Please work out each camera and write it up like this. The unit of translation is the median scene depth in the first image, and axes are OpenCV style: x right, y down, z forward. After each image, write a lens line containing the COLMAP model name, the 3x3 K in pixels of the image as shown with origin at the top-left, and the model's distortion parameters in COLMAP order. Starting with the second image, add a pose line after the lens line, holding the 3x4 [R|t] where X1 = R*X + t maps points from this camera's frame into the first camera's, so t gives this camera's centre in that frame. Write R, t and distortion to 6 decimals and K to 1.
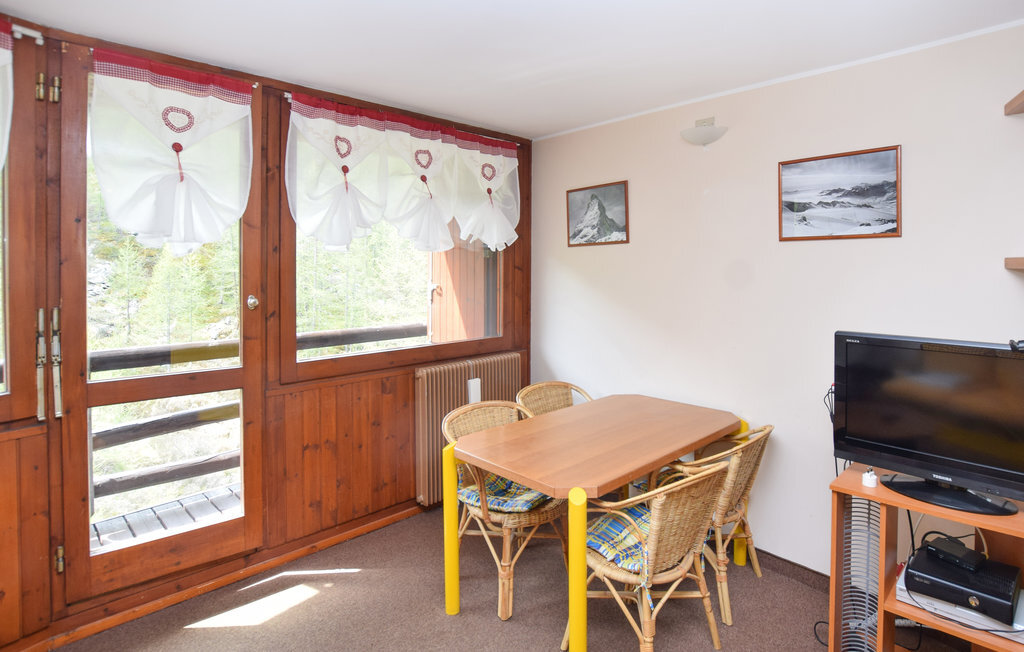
lens RADIAL K [[552.6, 0, 562.0], [0, 552.6, 270.6], [0, 0, 1]] dist [-0.032751, 0.002783]
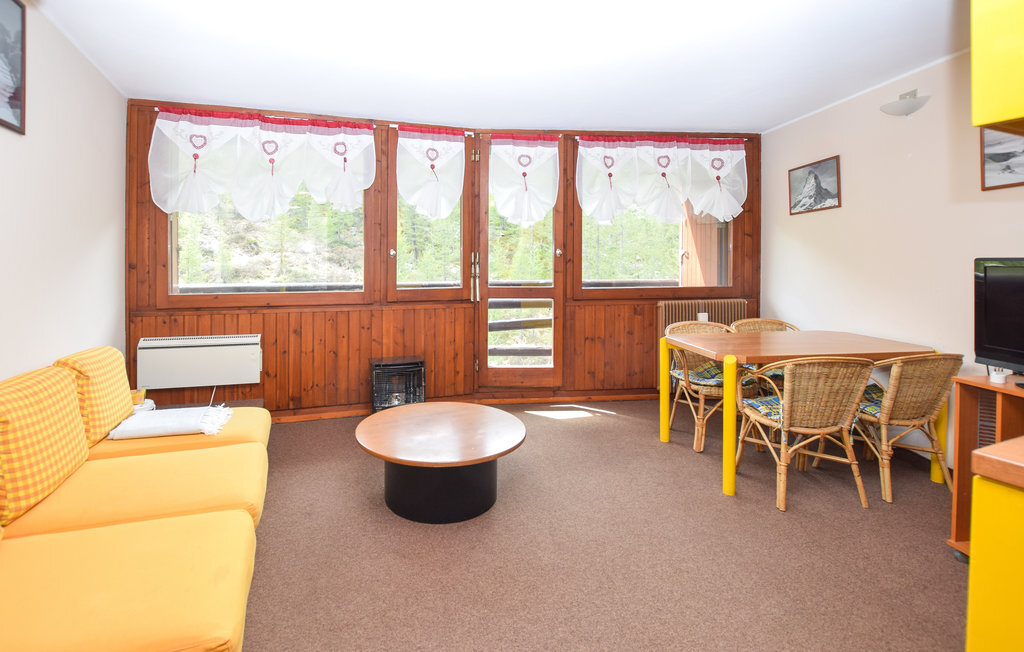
lens RADIAL K [[473.0, 0, 435.0], [0, 473.0, 258.5], [0, 0, 1]] dist [-0.016784, 0.001463]
pose [[0.691074, -0.001627, -0.722782, 0.287995], [-0.006994, 0.999936, -0.008938, 0.090063], [0.722750, 0.011232, 0.691018, -0.391565]]
